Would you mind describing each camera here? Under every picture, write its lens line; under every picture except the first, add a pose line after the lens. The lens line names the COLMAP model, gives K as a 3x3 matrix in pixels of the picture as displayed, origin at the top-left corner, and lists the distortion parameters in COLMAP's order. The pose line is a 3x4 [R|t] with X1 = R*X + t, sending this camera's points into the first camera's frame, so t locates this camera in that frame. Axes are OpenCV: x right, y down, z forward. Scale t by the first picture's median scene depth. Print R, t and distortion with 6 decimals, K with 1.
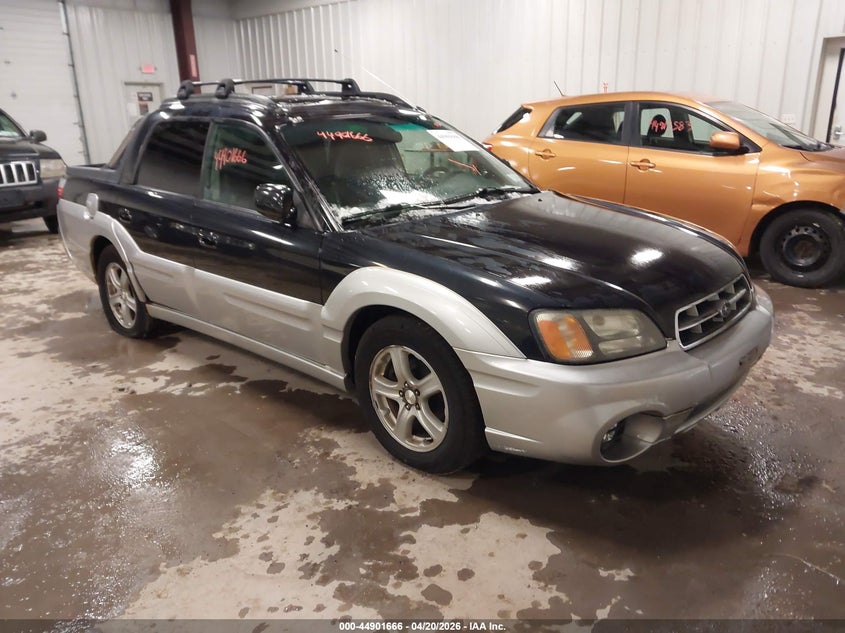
lens RADIAL K [[618.4, 0, 422.5], [0, 618.4, 316.5], [0, 0, 1]] dist [-0.025427, -0.001903]
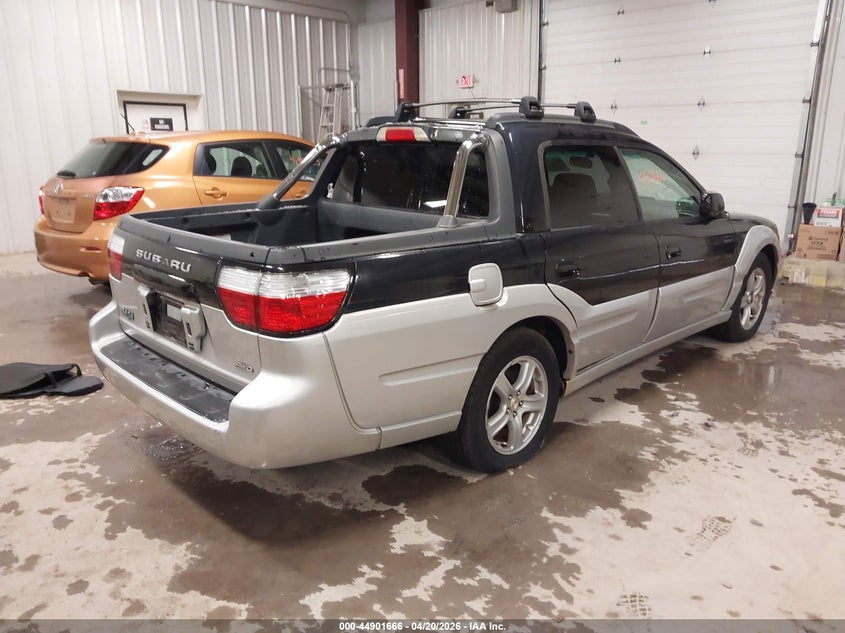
lens RADIAL K [[665.2, 0, 422.5], [0, 665.2, 316.5], [0, 0, 1]] dist [0.003711, -0.002824]
pose [[0.077214, -0.235888, 0.968708, -1.410186], [0.307777, 0.929795, 0.201880, -0.354605], [-0.948320, 0.282558, 0.144394, 1.188082]]
